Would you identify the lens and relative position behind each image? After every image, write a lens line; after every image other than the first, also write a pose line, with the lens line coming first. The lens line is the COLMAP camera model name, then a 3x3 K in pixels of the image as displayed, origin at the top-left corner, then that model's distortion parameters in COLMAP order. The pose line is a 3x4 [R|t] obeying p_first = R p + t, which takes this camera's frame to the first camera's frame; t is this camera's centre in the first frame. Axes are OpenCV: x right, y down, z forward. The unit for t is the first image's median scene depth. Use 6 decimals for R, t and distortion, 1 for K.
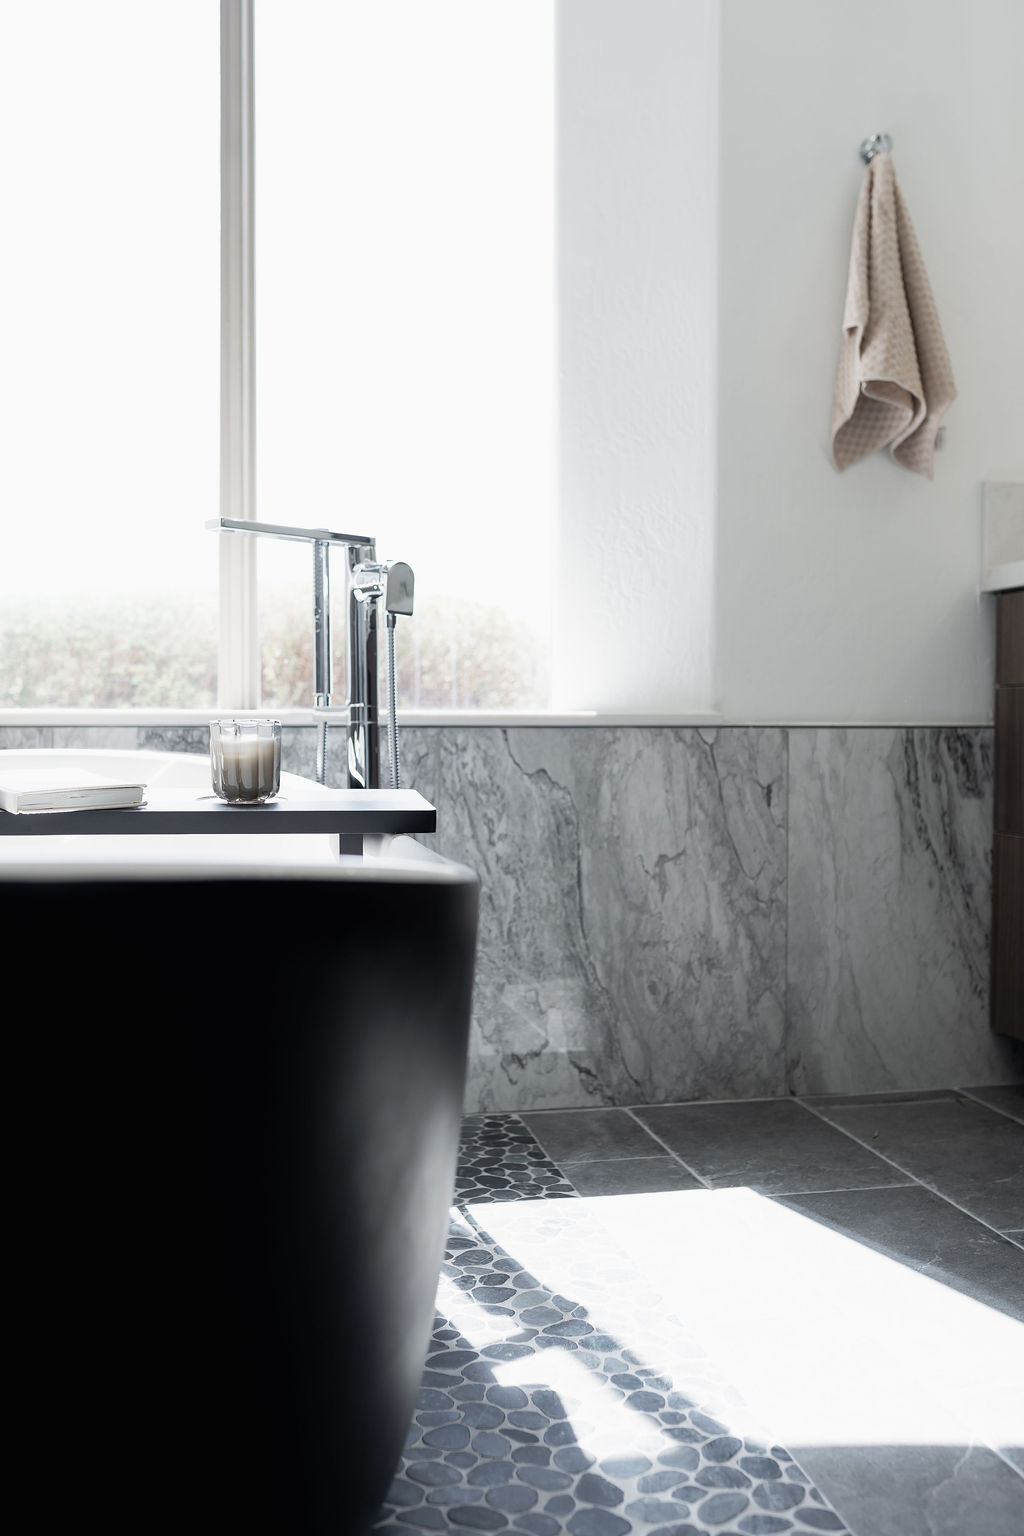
lens RADIAL K [[1485.4, 0, 512.0], [0, 1485.4, 768.0], [0, 0, 1]] dist [0.000093, -0.000583]
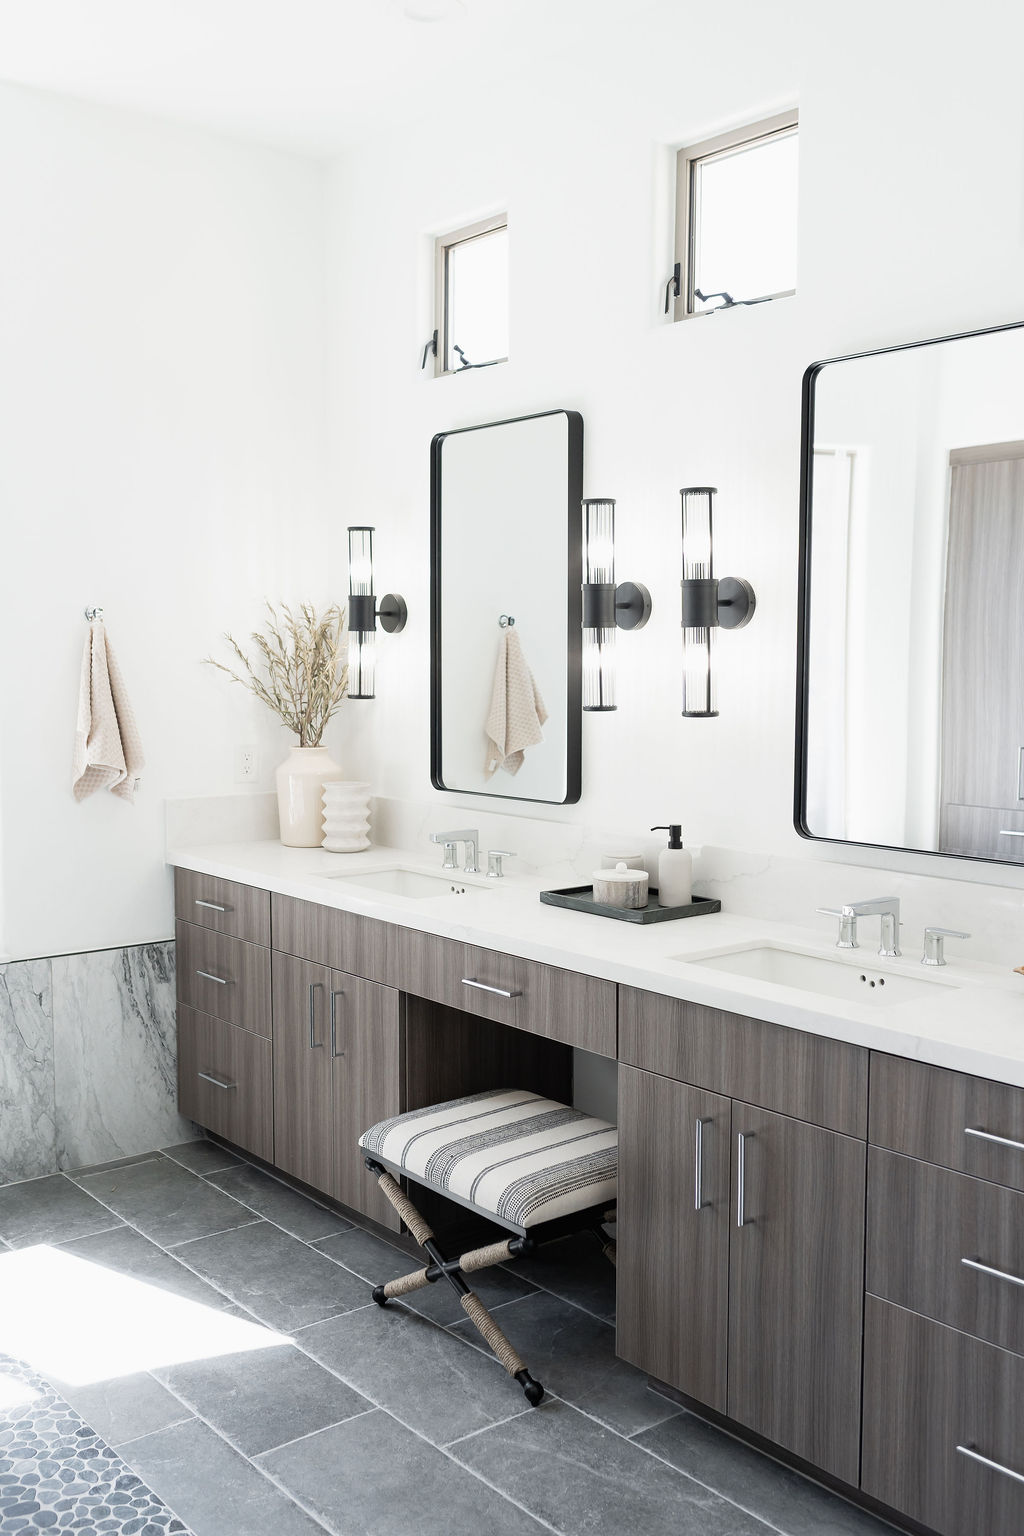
lens RADIAL K [[1436.4, 0, 512.0], [0, 1436.4, 768.0], [0, 0, 1]] dist [0.001123, 0.000902]
pose [[0.889835, -0.036747, 0.454801, -0.081718], [0.015322, 0.998596, 0.050706, -0.314687], [-0.456026, -0.038152, 0.889148, -0.674511]]
